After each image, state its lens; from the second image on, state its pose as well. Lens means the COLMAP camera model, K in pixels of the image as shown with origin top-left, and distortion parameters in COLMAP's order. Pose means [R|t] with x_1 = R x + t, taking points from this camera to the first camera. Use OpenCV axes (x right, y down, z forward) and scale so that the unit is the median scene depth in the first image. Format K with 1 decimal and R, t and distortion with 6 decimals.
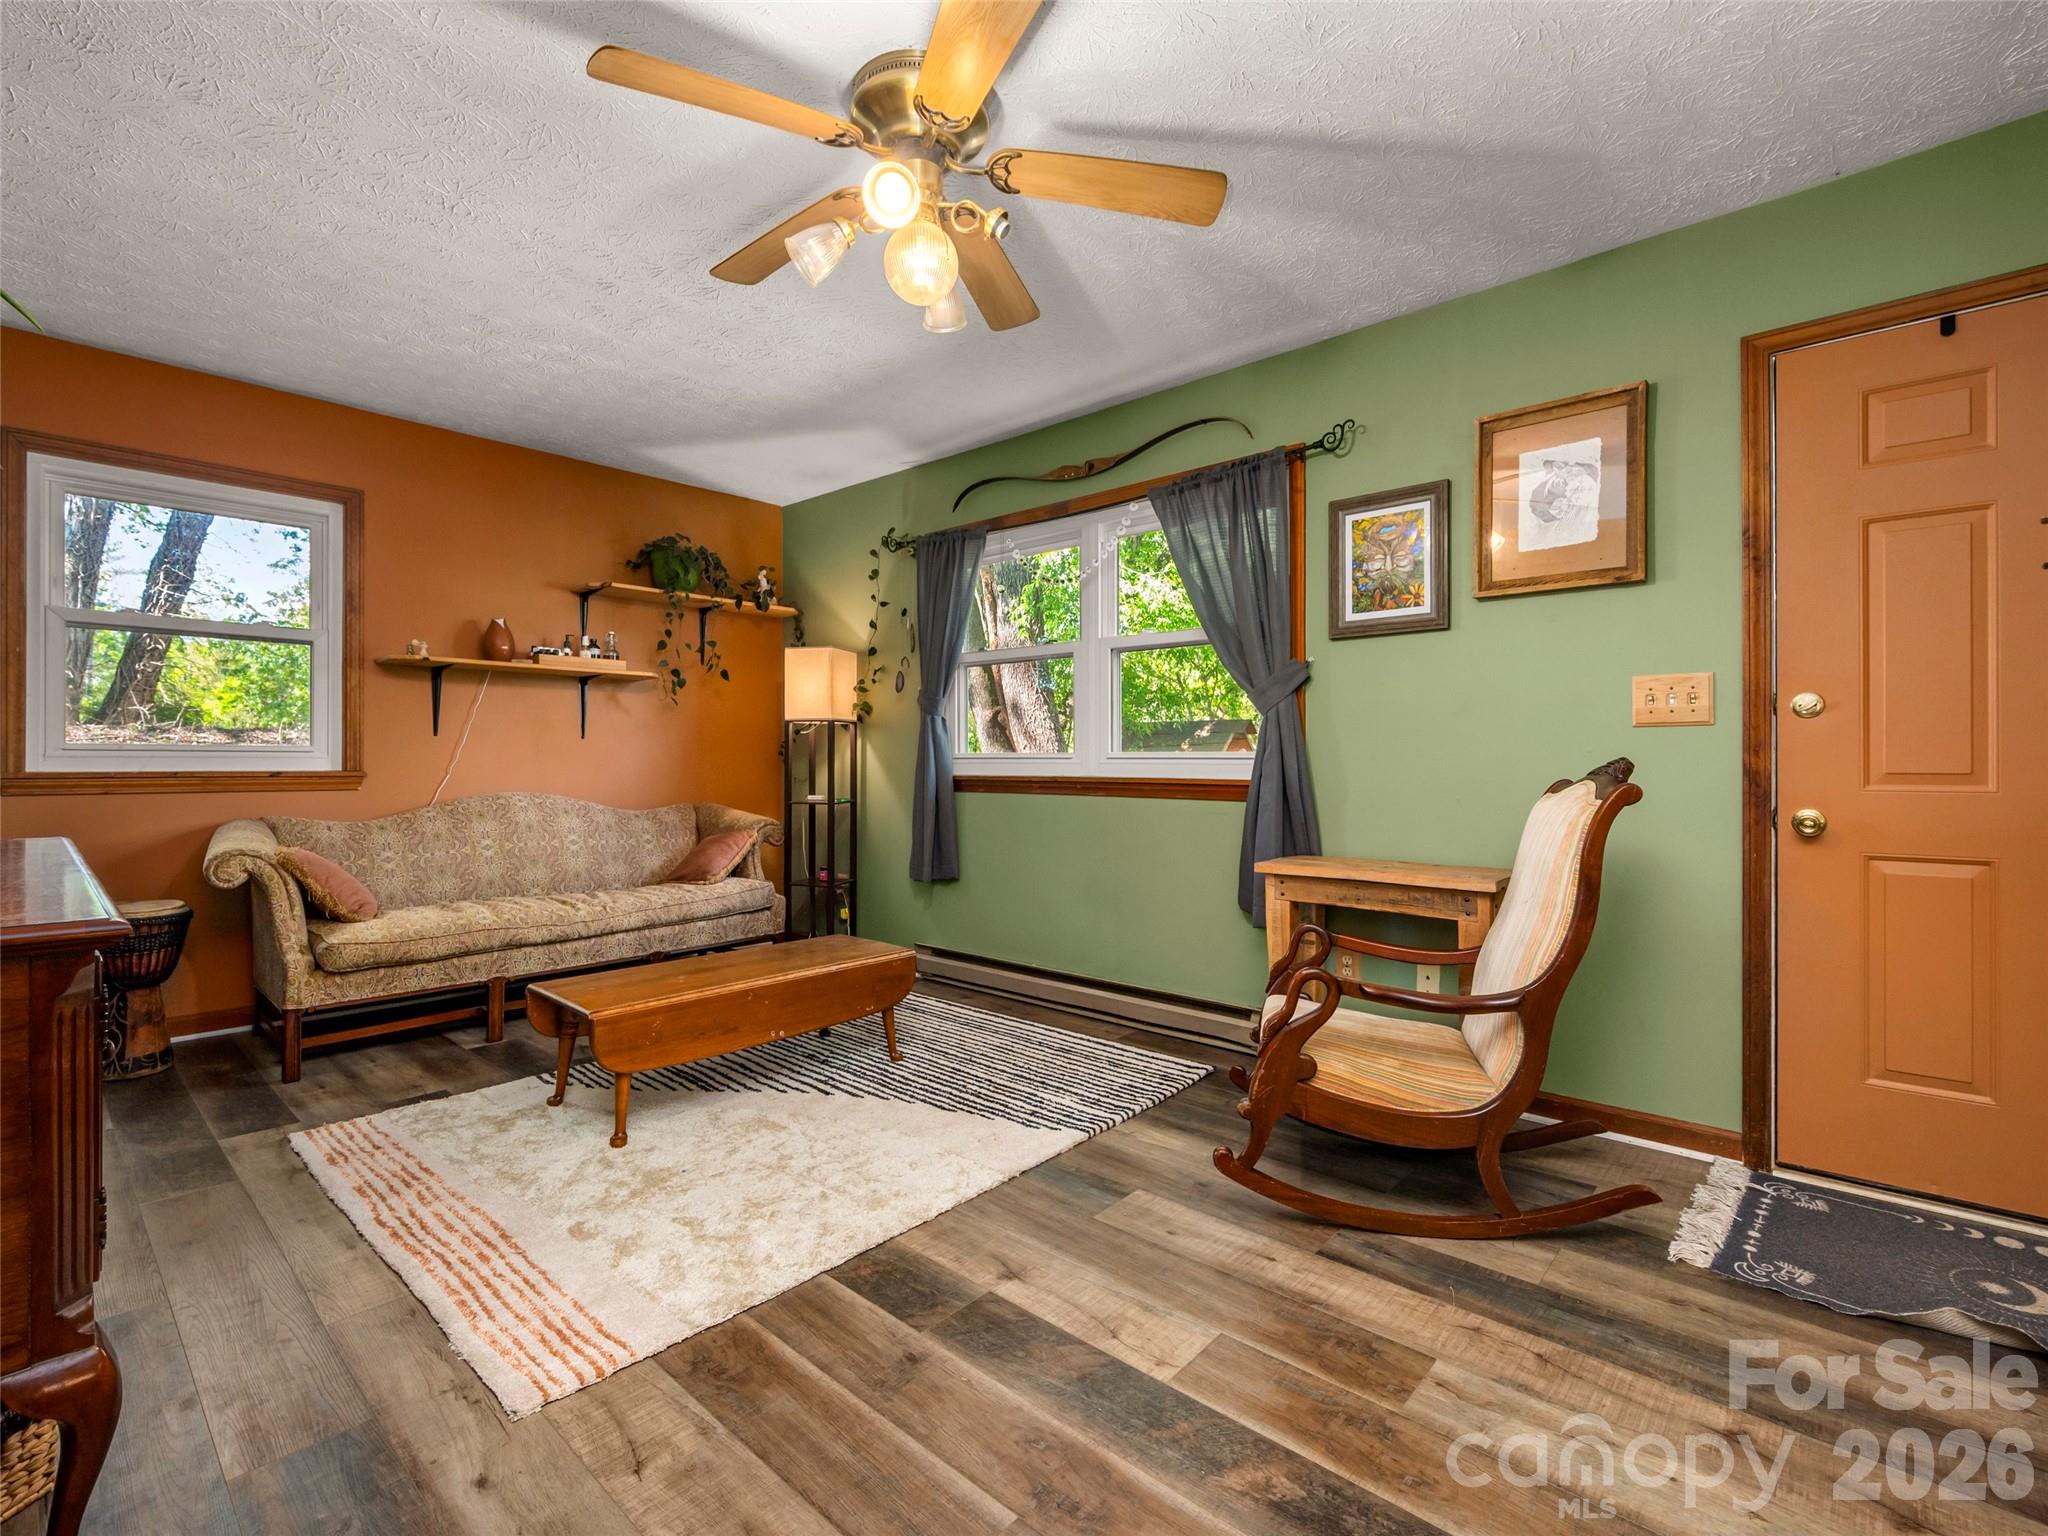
lens RADIAL K [[921.4, 0, 1025.5], [0, 921.4, 748.8], [0, 0, 1]] dist [0.000094, -0.000677]
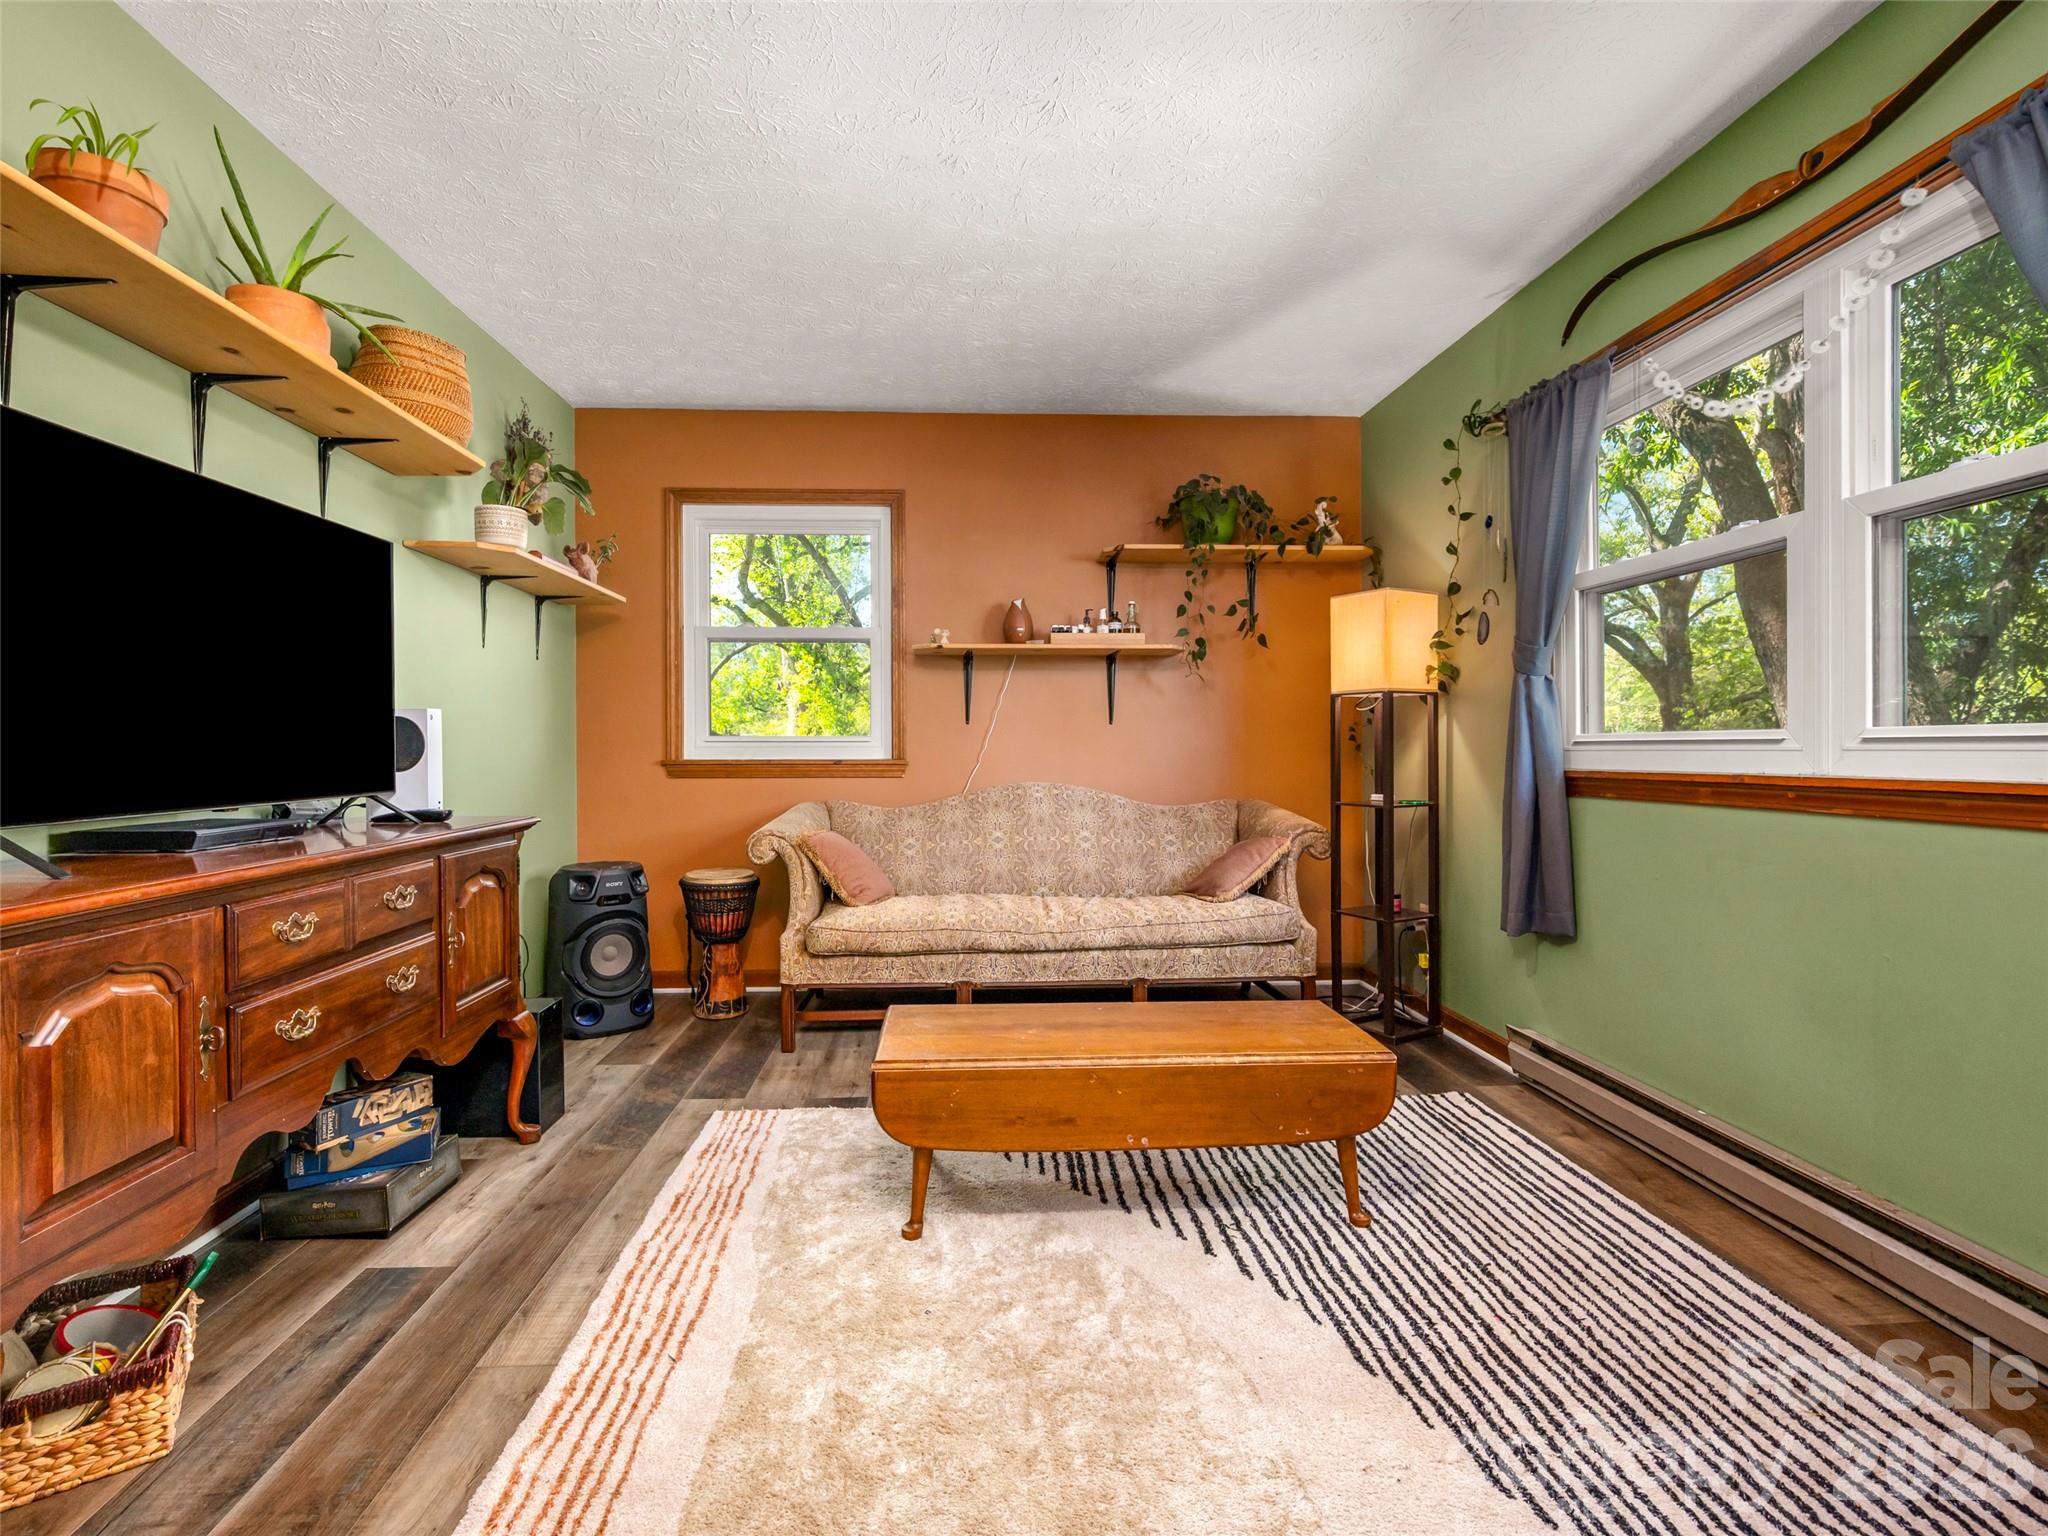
lens RADIAL K [[952.9, 0, 1011.2], [0, 952.9, 750.9], [0, 0, 1]] dist [-0.001452, -0.001420]
pose [[0.708850, -0.002623, -0.705354, 0.155625], [0.013043, 0.999871, 0.009390, 0.007415], [0.705238, -0.015856, 0.708793, 0.394668]]
